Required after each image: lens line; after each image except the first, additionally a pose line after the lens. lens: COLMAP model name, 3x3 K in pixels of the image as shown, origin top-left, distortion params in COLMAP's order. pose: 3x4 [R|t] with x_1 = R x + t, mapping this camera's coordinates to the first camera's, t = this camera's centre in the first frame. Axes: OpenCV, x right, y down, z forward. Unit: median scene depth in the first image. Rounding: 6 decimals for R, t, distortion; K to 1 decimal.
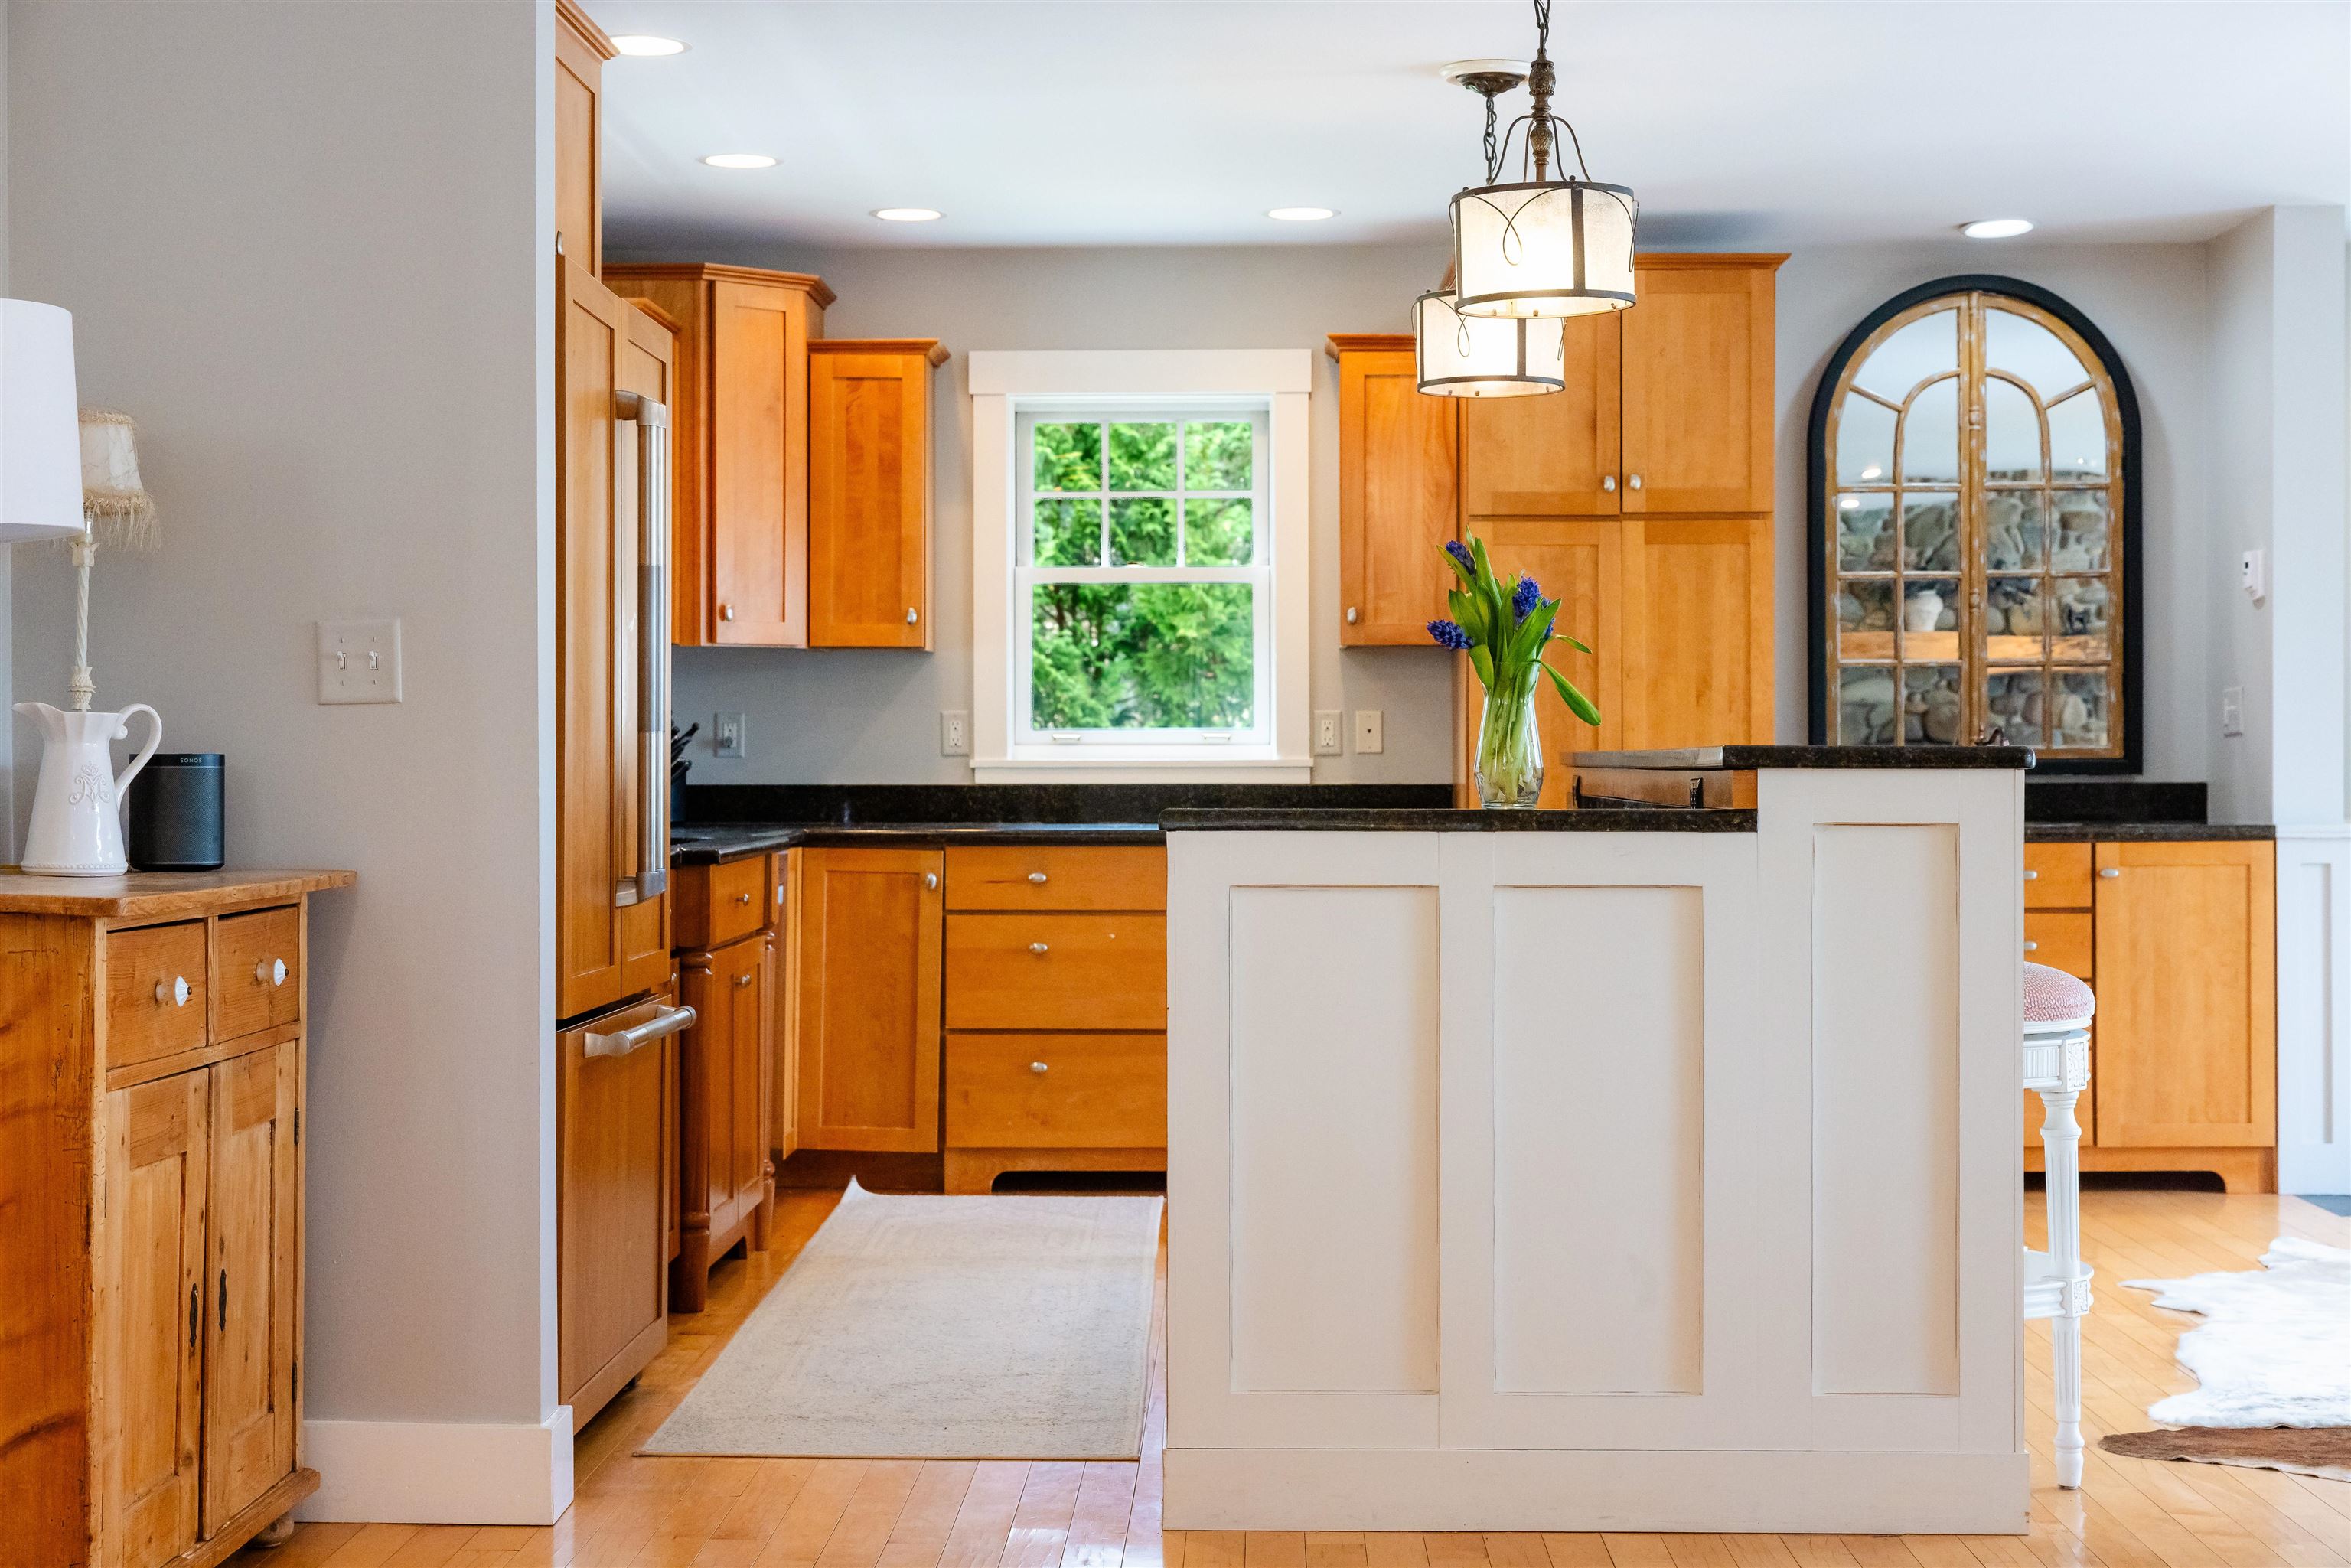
lens RADIAL K [[3480.1, 0, 1174.4], [0, 3480.1, 786.1], [0, 0, 1]] dist [0.008896, 0.000000]
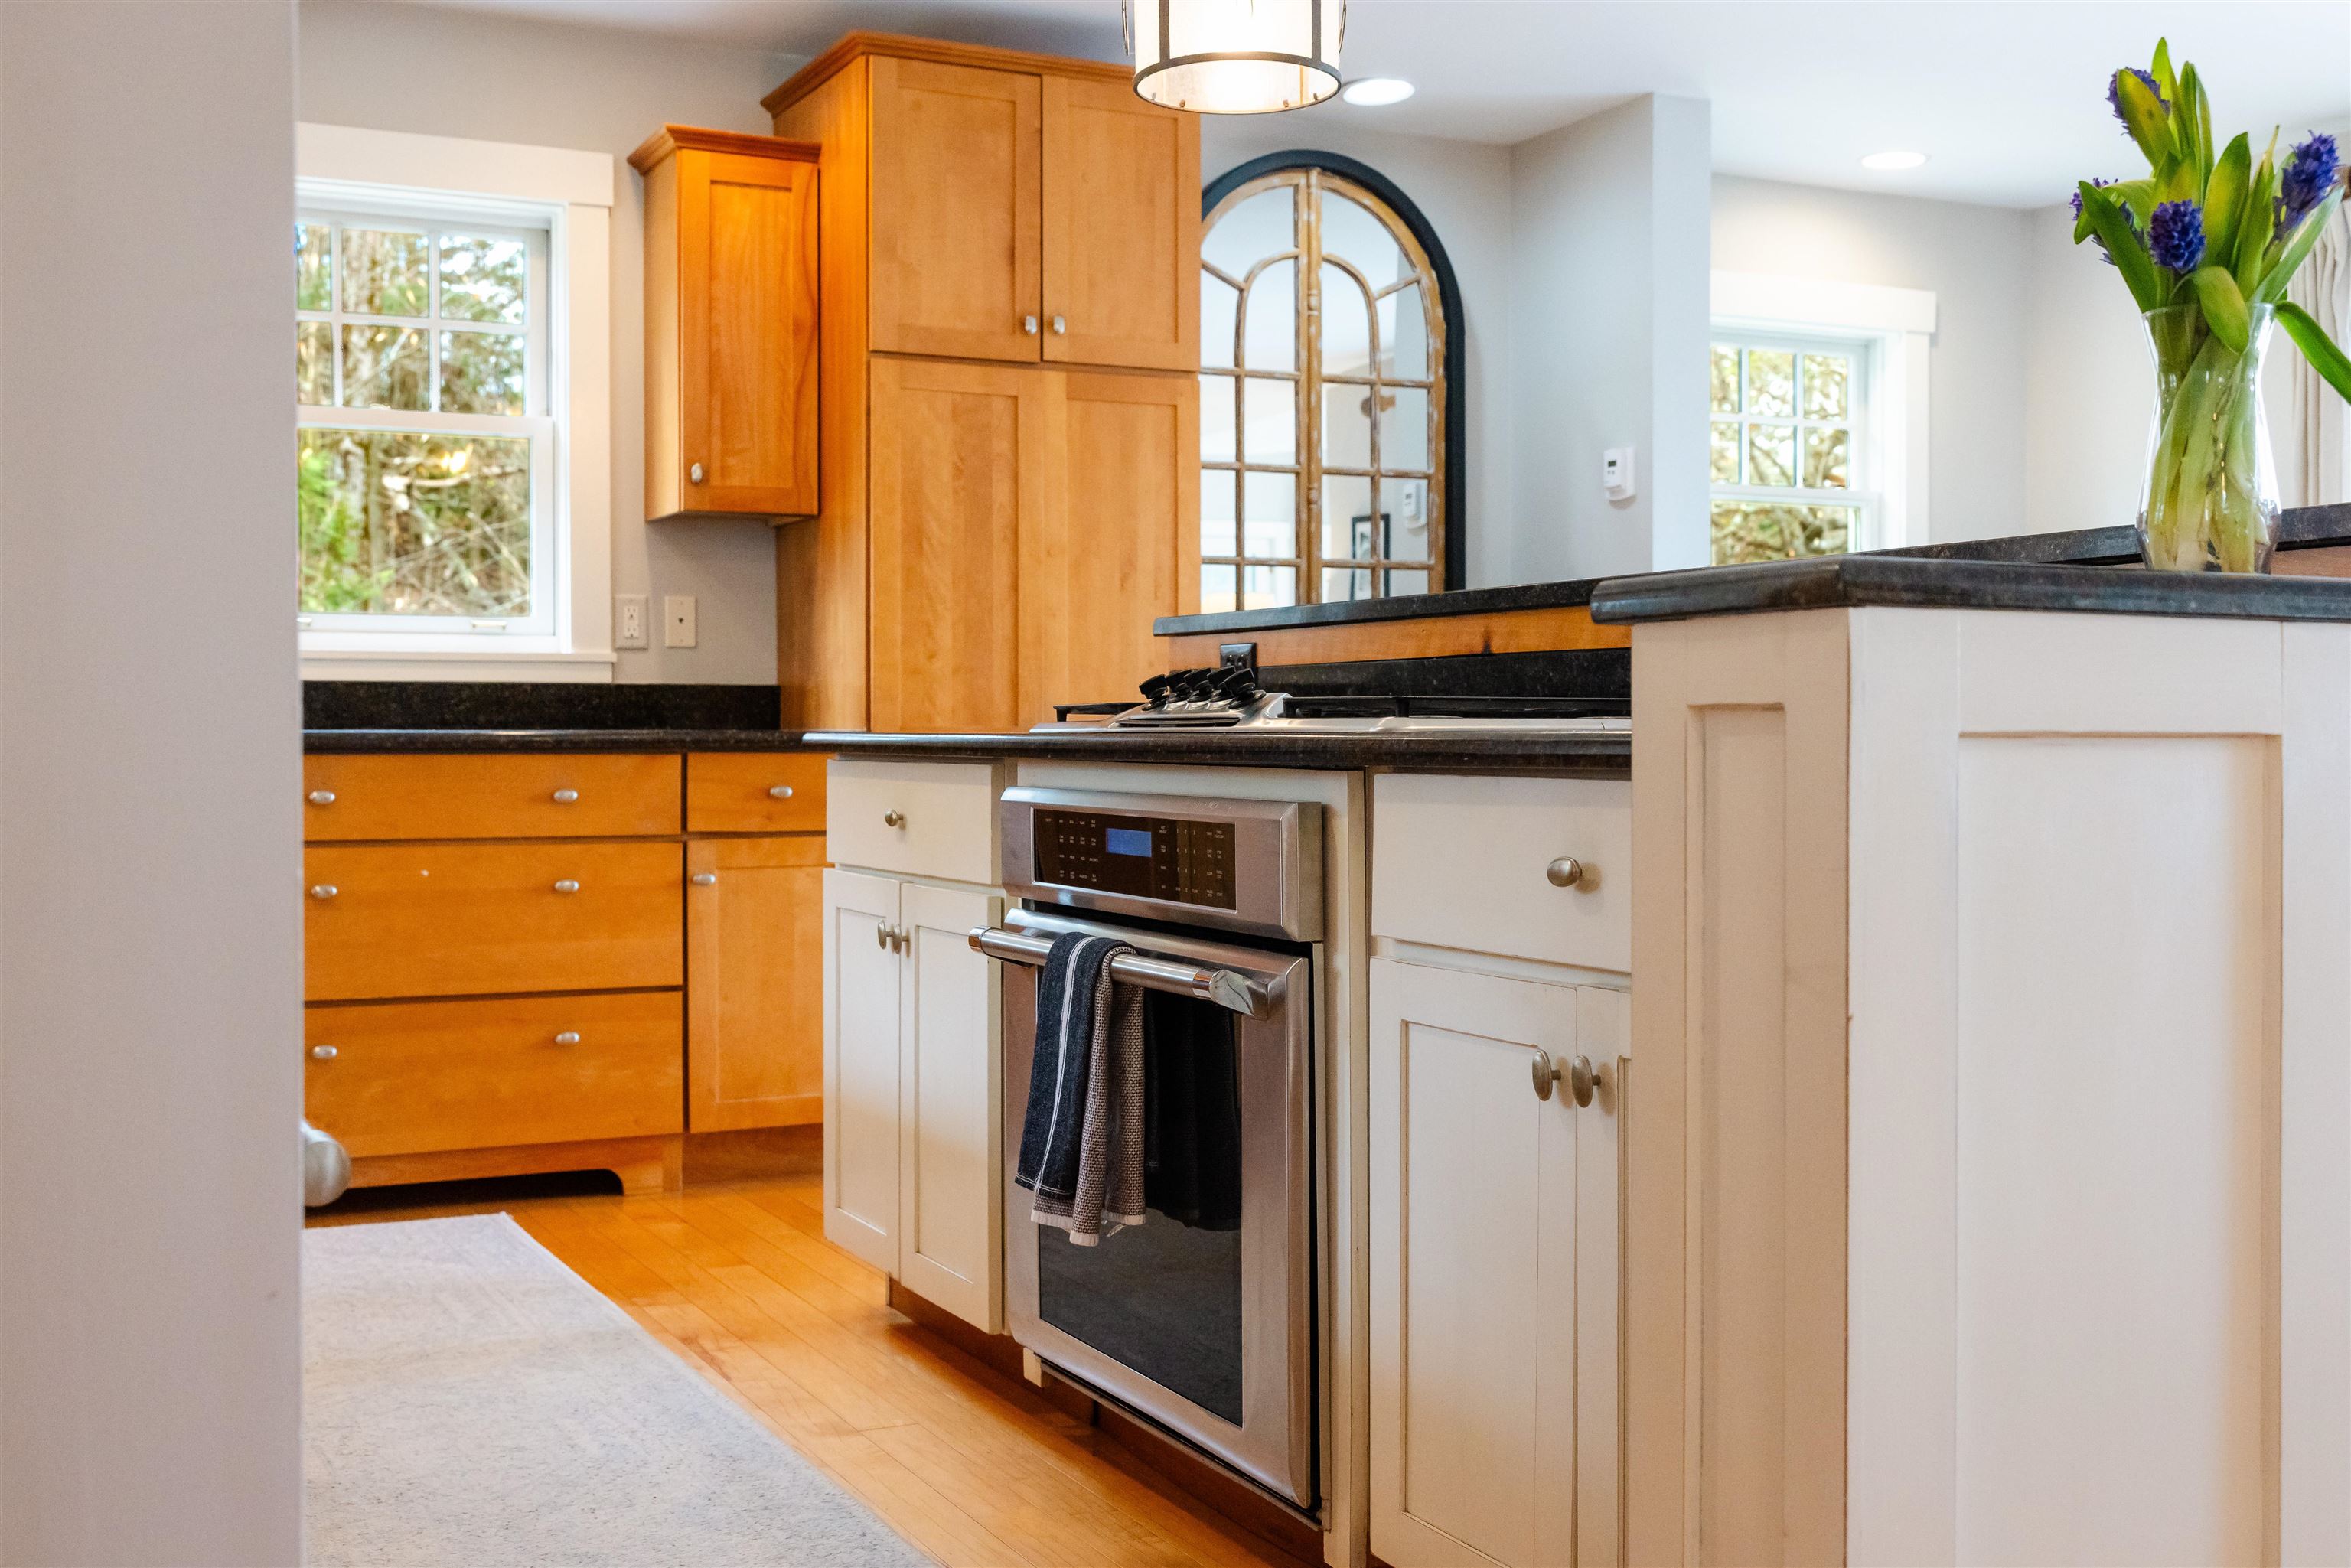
lens RADIAL K [[2480.1, 0, 1175.3], [0, 2480.1, 766.1], [0, 0, 1]] dist [0.008438, 0.000000]
pose [[0.881148, -0.004641, 0.472818, -0.125399], [0.003001, 0.999987, 0.004223, 0.017445], [-0.472831, -0.002302, 0.881150, 0.433941]]
